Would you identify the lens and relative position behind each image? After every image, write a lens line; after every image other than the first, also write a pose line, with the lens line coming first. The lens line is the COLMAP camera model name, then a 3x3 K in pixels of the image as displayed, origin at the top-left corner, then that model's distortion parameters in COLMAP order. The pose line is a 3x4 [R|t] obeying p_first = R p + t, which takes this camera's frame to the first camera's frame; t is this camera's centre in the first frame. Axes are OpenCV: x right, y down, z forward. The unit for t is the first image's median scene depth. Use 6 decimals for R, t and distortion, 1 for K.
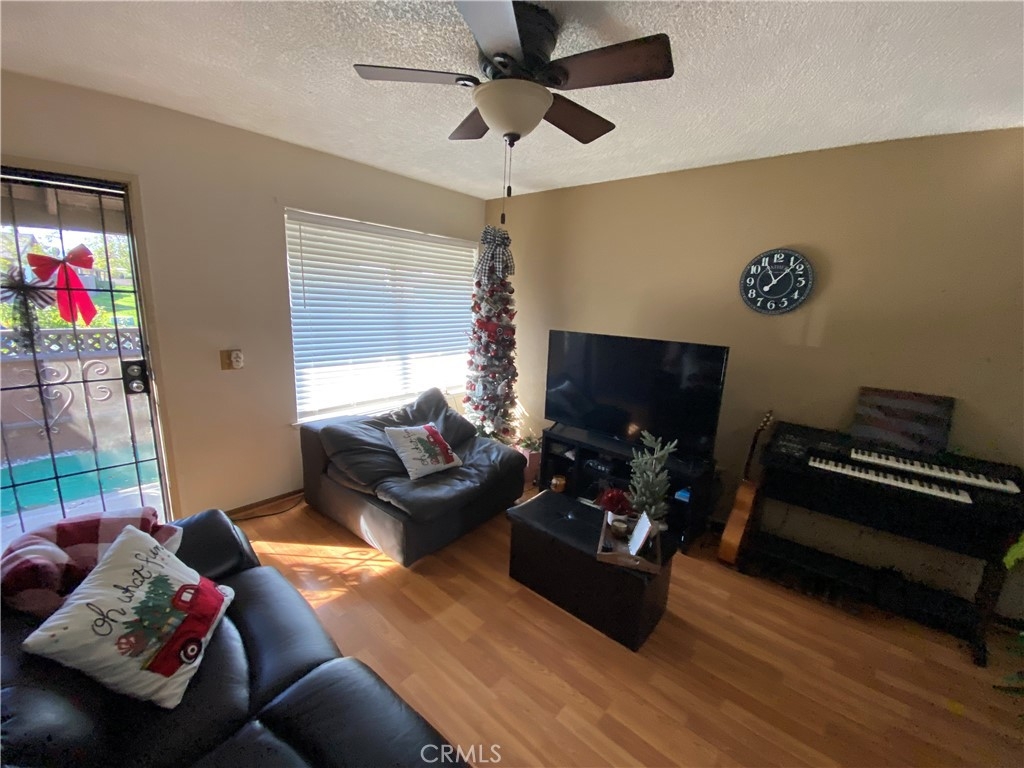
lens RADIAL K [[411.1, 0, 507.6], [0, 411.1, 387.7], [0, 0, 1]] dist [0.011994, -0.017749]
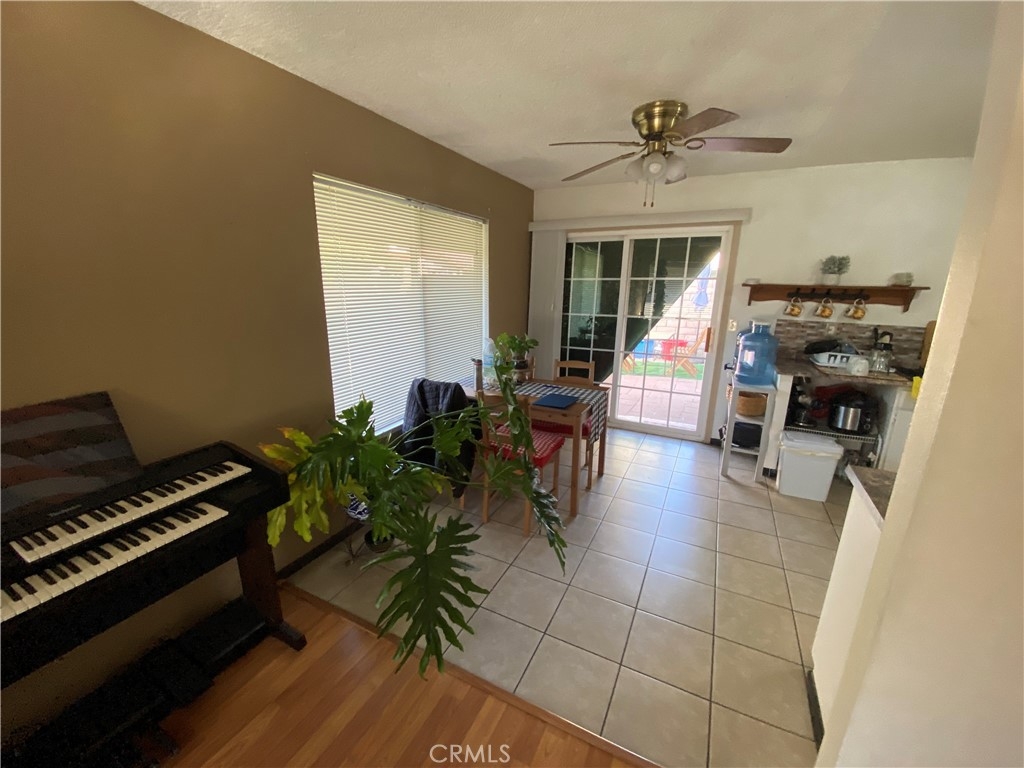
lens RADIAL K [[411.1, 0, 507.6], [0, 411.1, 387.7], [0, 0, 1]] dist [0.011994, -0.017749]
pose [[-0.259697, -0.278594, 0.924631, 0.290725], [0.182617, 0.926038, 0.330309, -0.079233], [-0.948266, 0.254633, -0.189614, 0.477029]]
